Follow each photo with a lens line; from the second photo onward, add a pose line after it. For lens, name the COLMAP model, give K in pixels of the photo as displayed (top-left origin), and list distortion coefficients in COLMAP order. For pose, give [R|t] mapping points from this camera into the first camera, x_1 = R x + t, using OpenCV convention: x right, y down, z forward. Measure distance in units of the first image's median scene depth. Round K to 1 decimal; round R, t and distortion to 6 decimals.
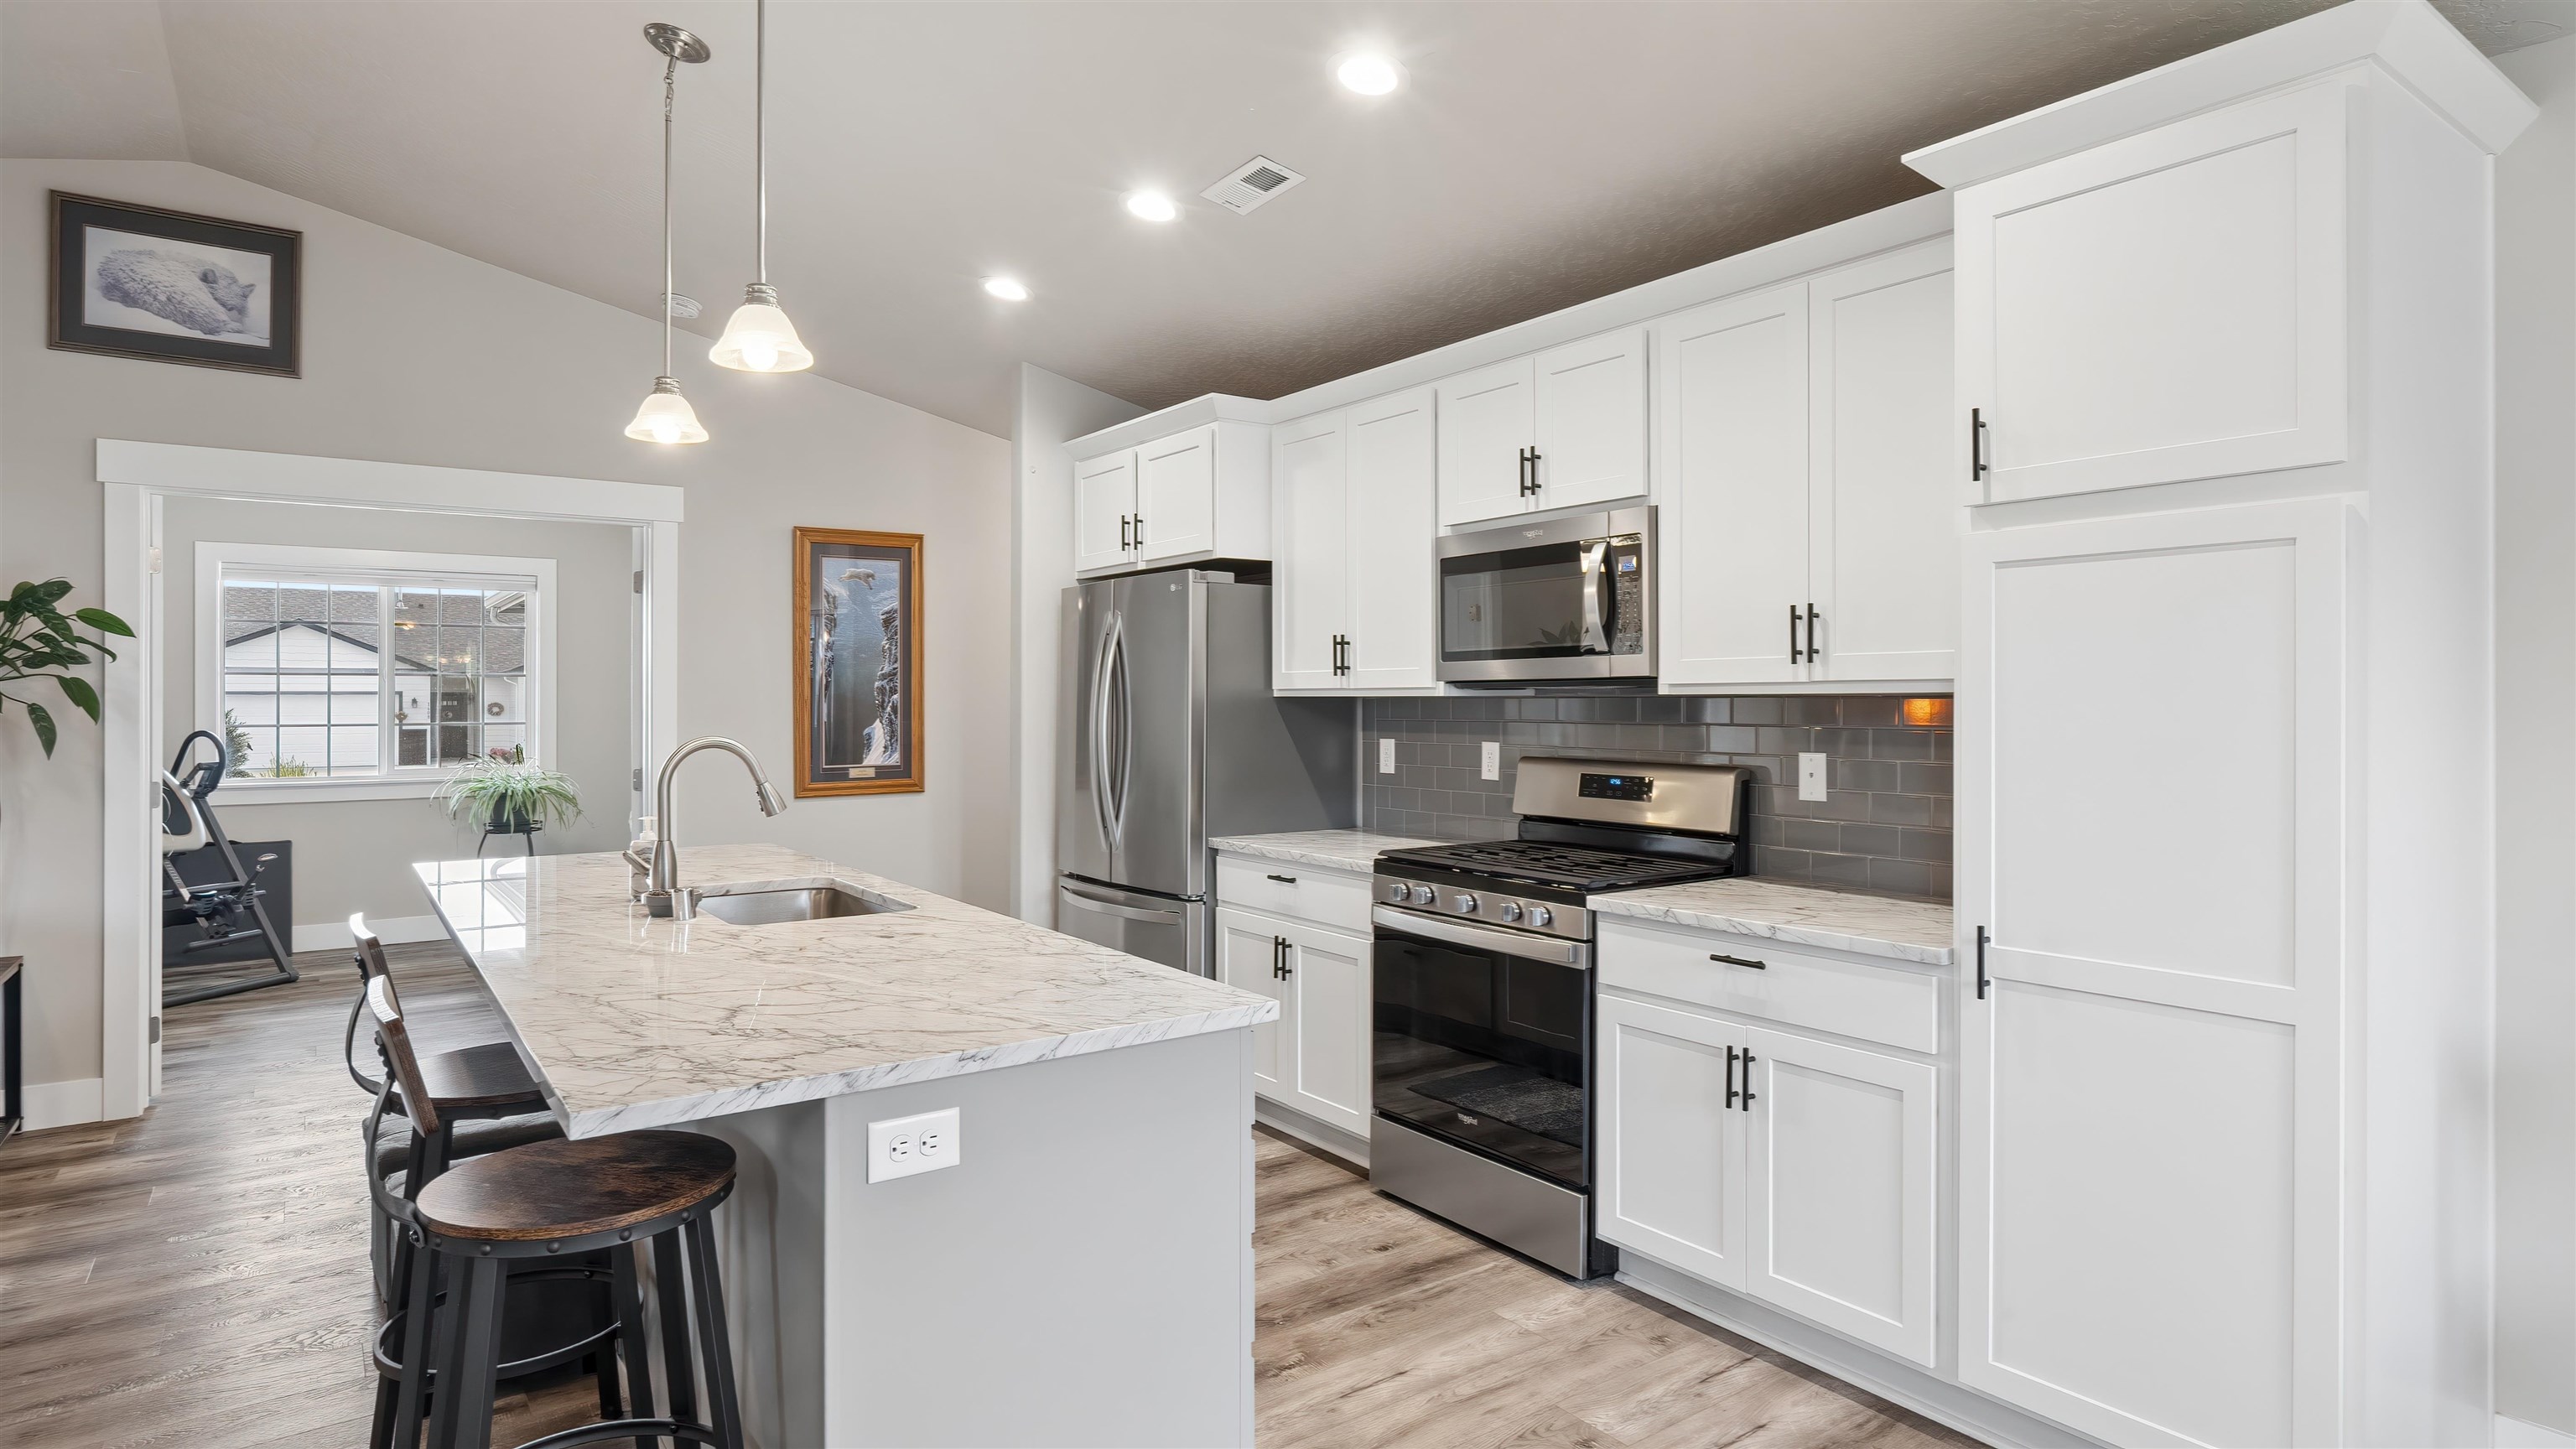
lens RADIAL K [[1361.9, 0, 1293.6], [0, 1361.9, 699.2], [0, 0, 1]] dist [0.003657, -0.003408]
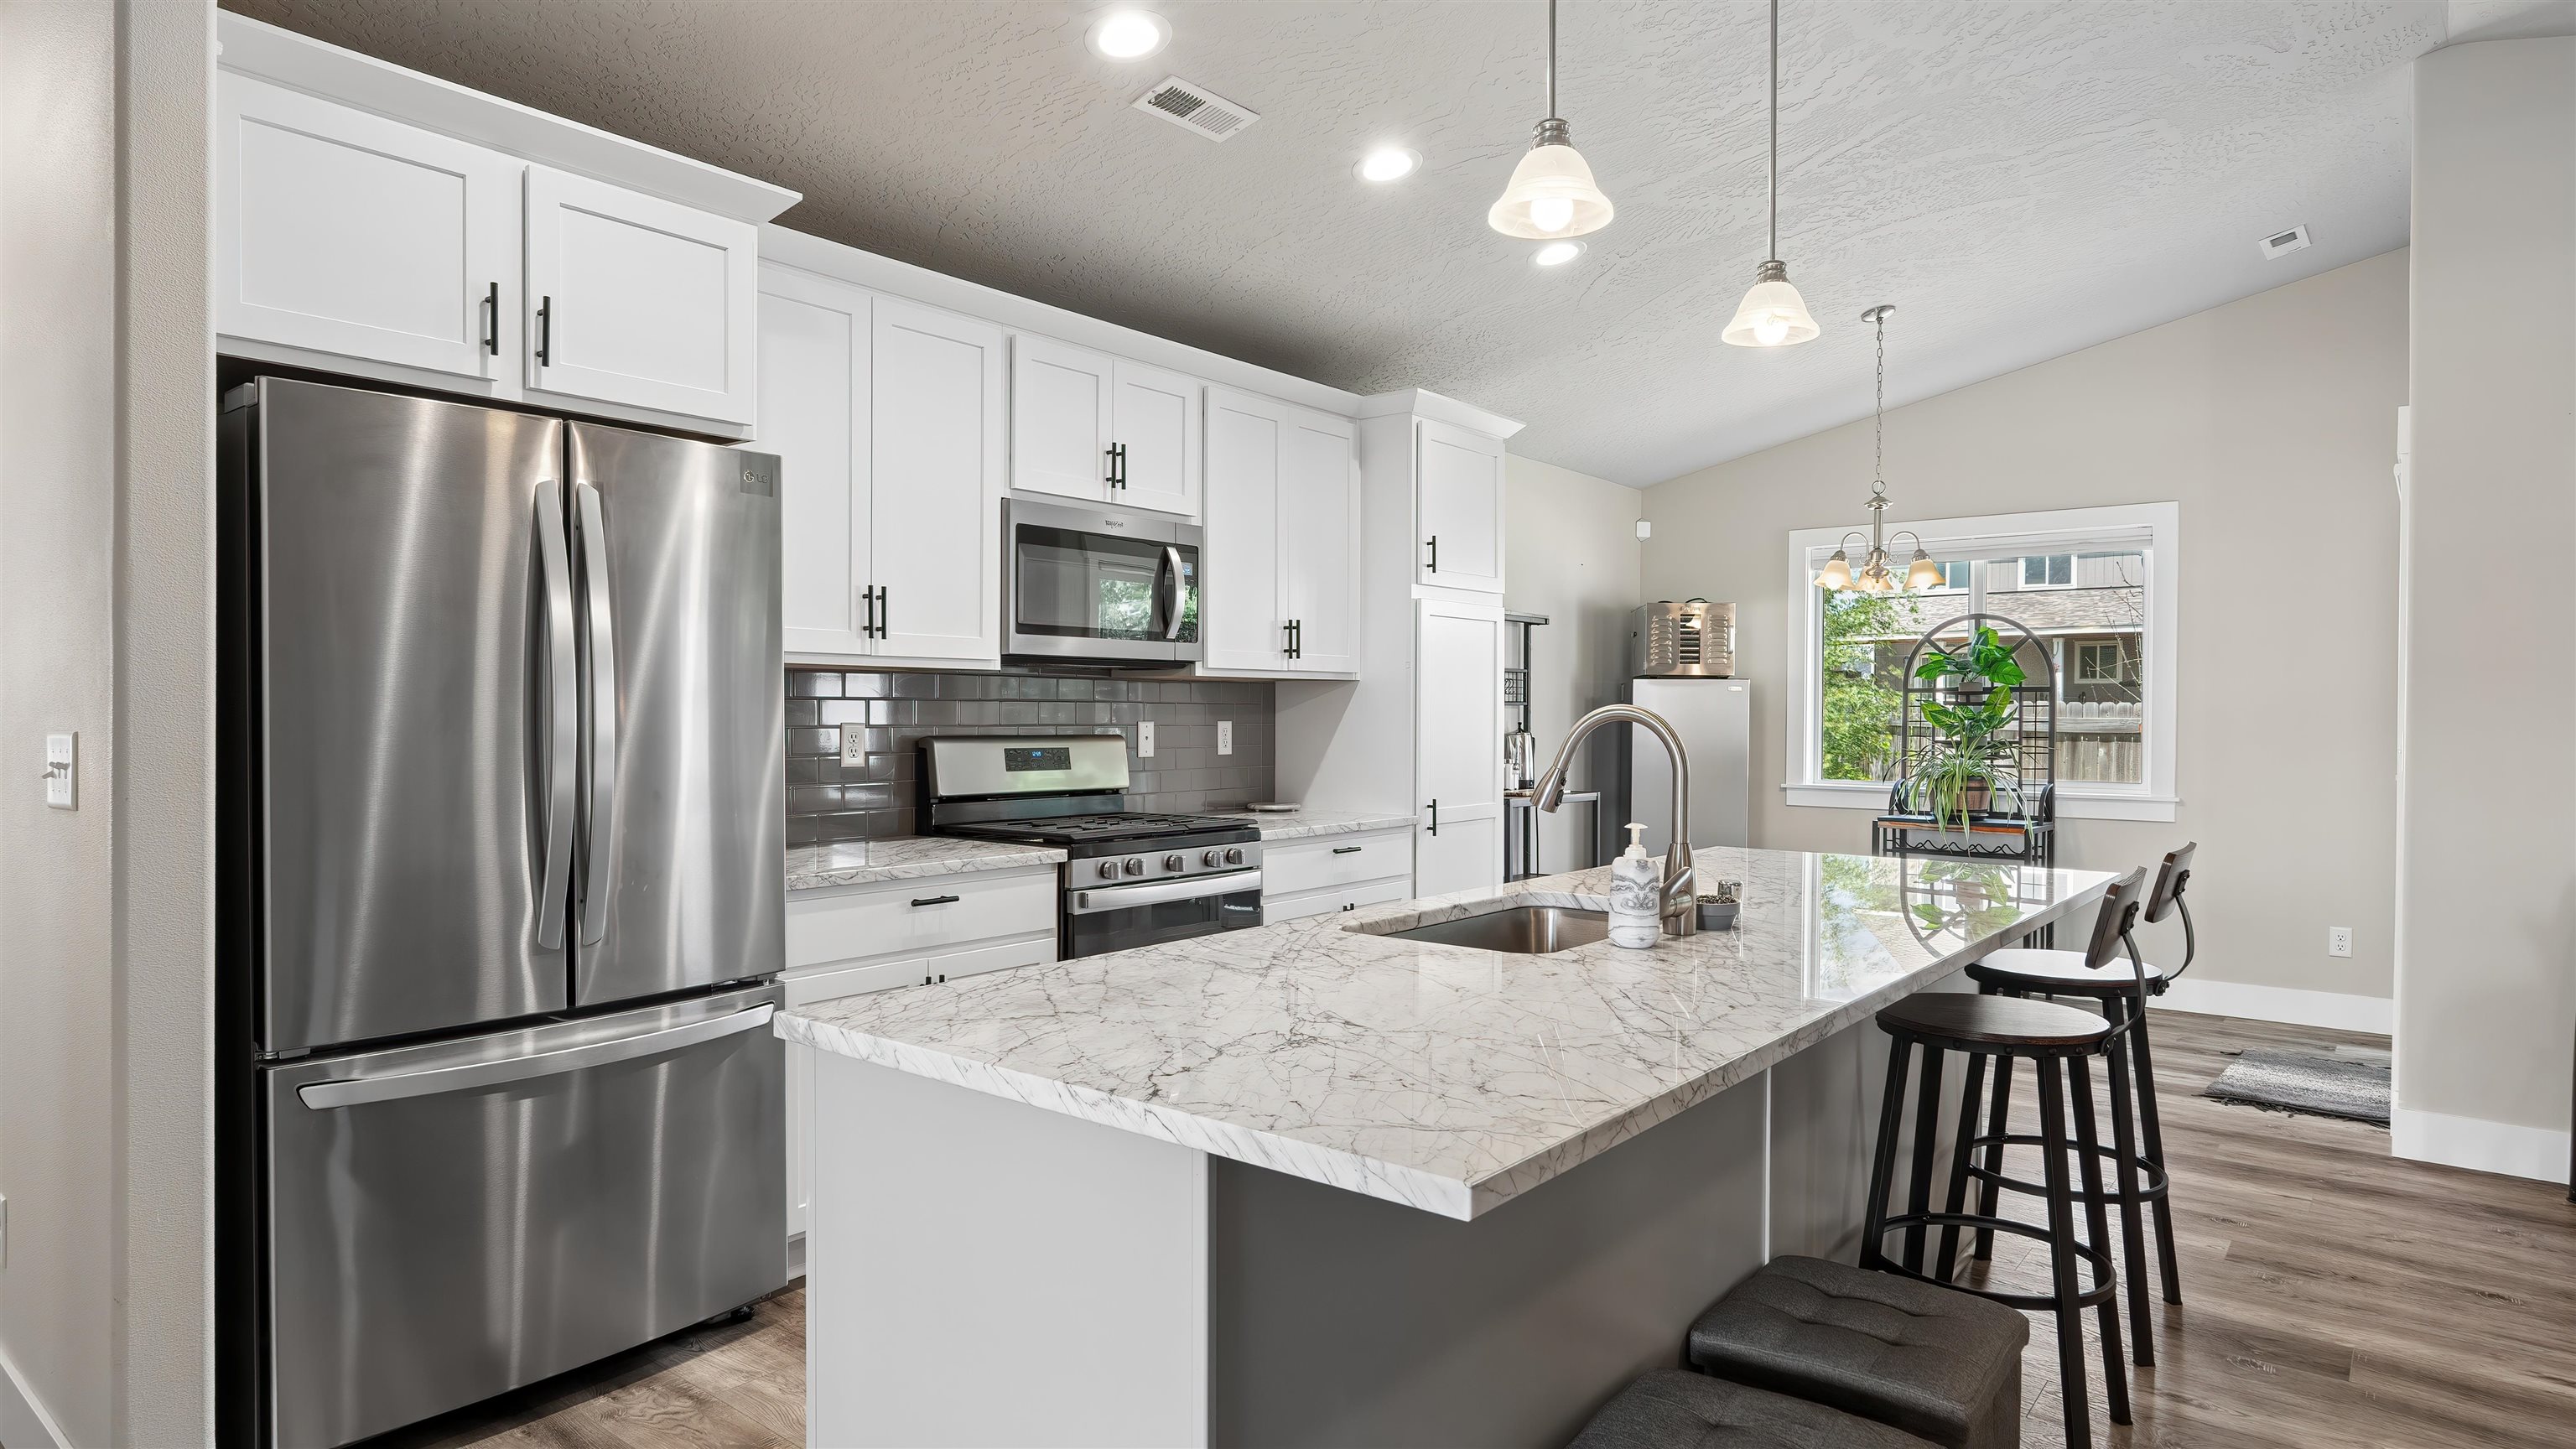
lens RADIAL K [[1422.2, 0, 1296.3], [0, 1422.2, 720.0], [0, 0, 1]] dist [-0.004064, -0.003434]
pose [[-0.262579, -0.006372, 0.964889, -0.816218], [-0.003355, 0.999978, 0.005690, 0.023903], [-0.964905, -0.001743, -0.262595, 0.989796]]
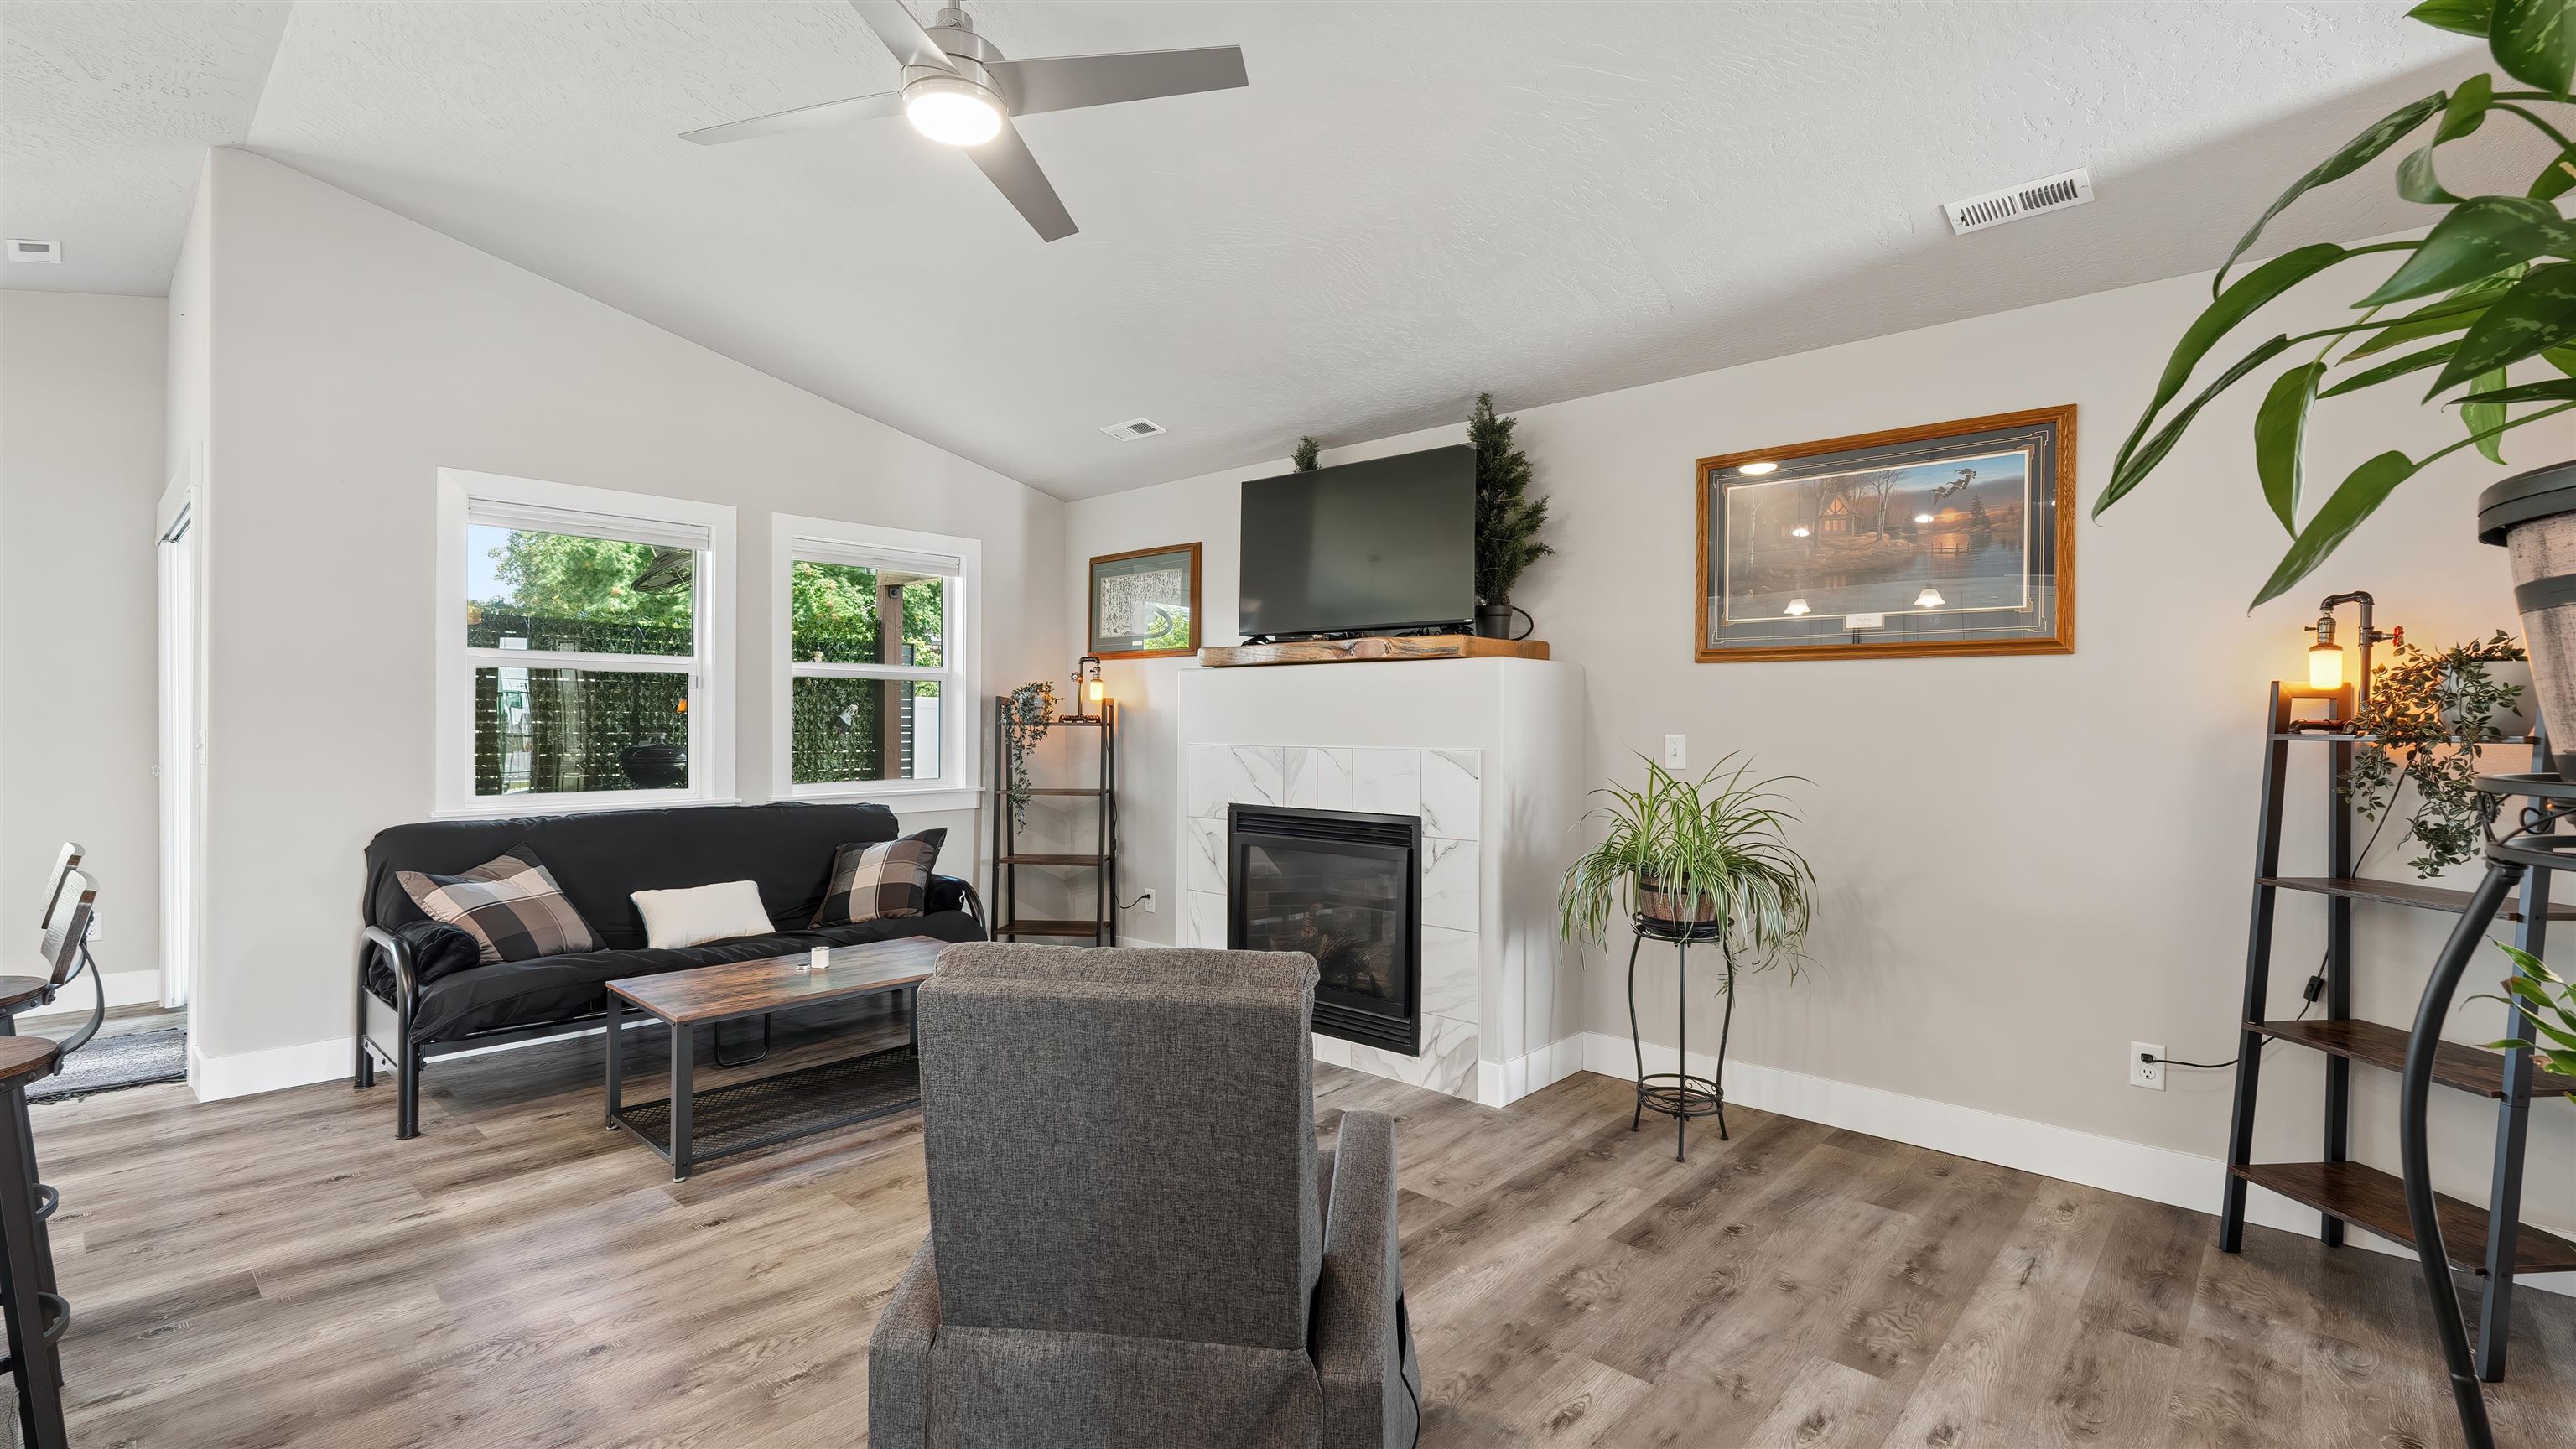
lens RADIAL K [[1130.4, 0, 1283.7], [0, 1130.4, 716.6], [0, 0, 1]] dist [-0.005411, 0.001100]
pose [[-0.978440, -0.004329, -0.206484, -0.721272], [-0.003985, 0.999990, -0.002081, 0.023256], [0.206491, -0.001213, -0.978448, 1.042763]]
